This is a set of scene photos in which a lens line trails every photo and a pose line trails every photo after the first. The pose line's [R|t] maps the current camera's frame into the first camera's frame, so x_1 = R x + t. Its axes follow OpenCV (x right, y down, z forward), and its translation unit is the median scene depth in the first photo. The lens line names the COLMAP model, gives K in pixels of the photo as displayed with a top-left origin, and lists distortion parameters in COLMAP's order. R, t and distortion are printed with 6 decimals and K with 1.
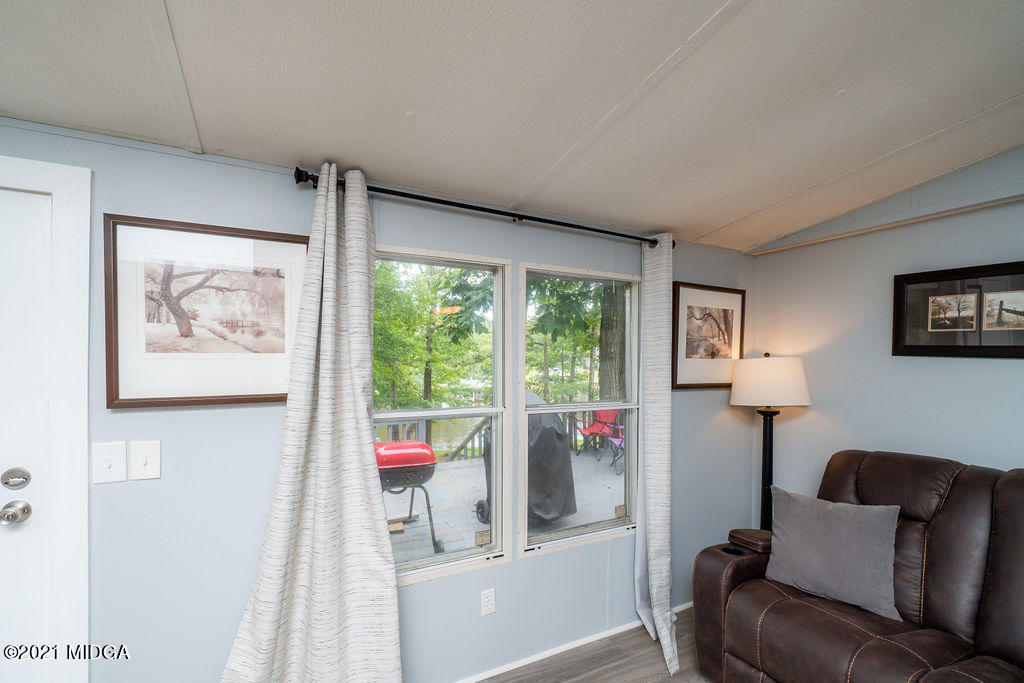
lens RADIAL K [[447.3, 0, 509.8], [0, 447.3, 360.1], [0, 0, 1]] dist [-0.001305, 0.000114]
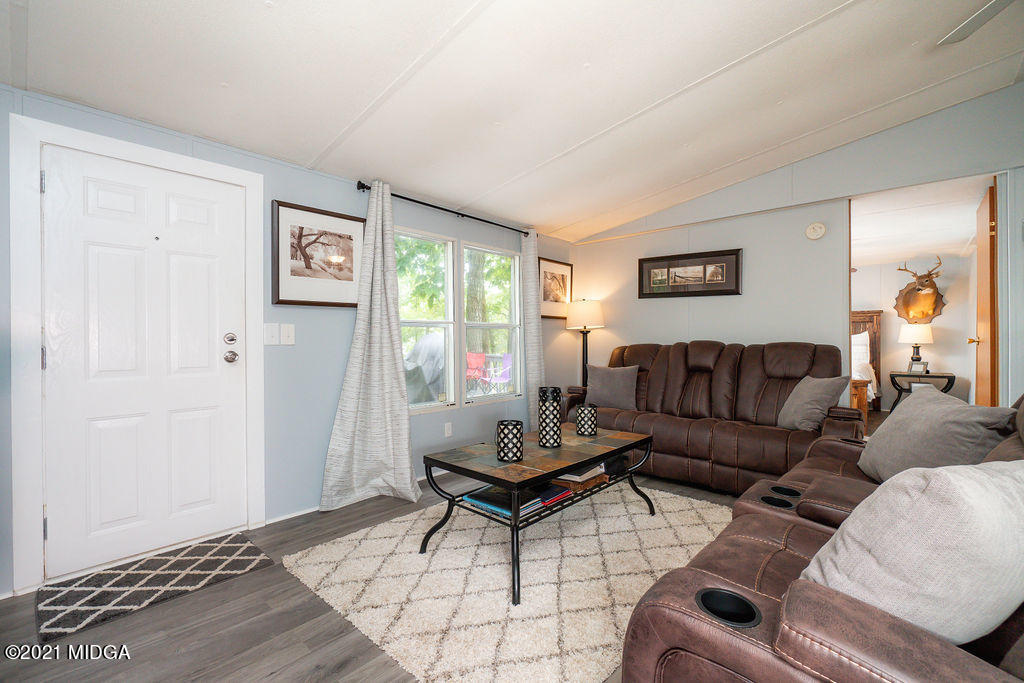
lens RADIAL K [[454.9, 0, 512.0], [0, 454.9, 341.5], [0, 0, 1]] dist [0.002933, 0.000472]
pose [[0.934042, -0.012038, 0.356961, -0.564763], [0.012675, 0.999920, 0.000553, 0.239099], [-0.356939, 0.004008, 0.934119, -0.976697]]
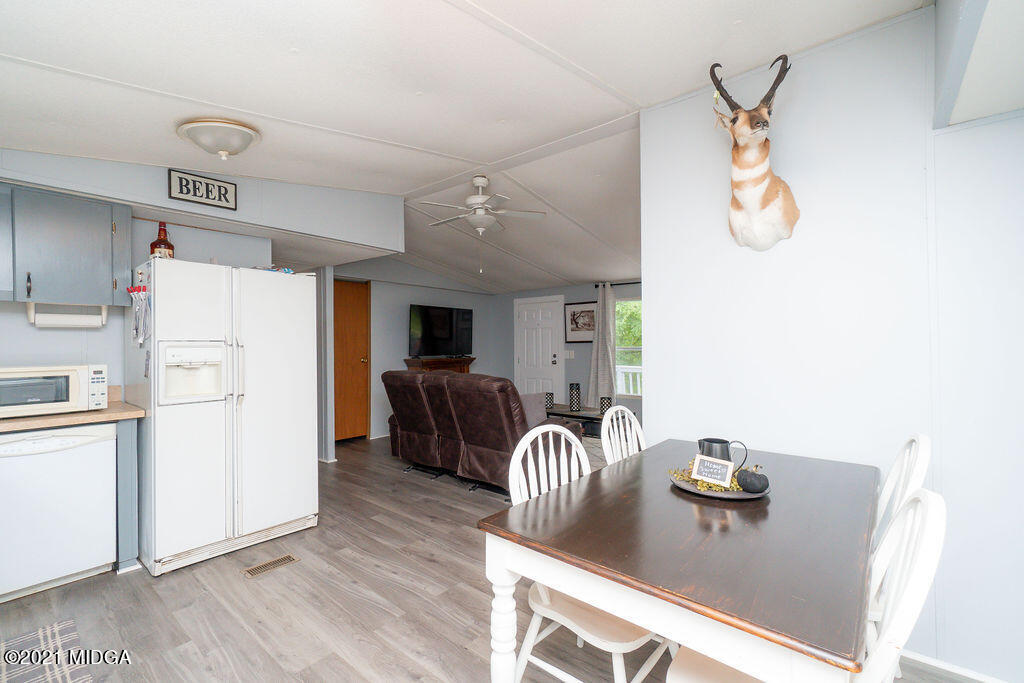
lens RADIAL K [[441.5, 0, 512.0], [0, 441.5, 341.5], [0, 0, 1]] dist [0.000184, 0.000017]
pose [[0.380166, -0.009548, -0.924869, 2.881486], [-0.003639, 0.999924, -0.011819, 0.131617], [0.924911, 0.007859, 0.380103, -1.186536]]
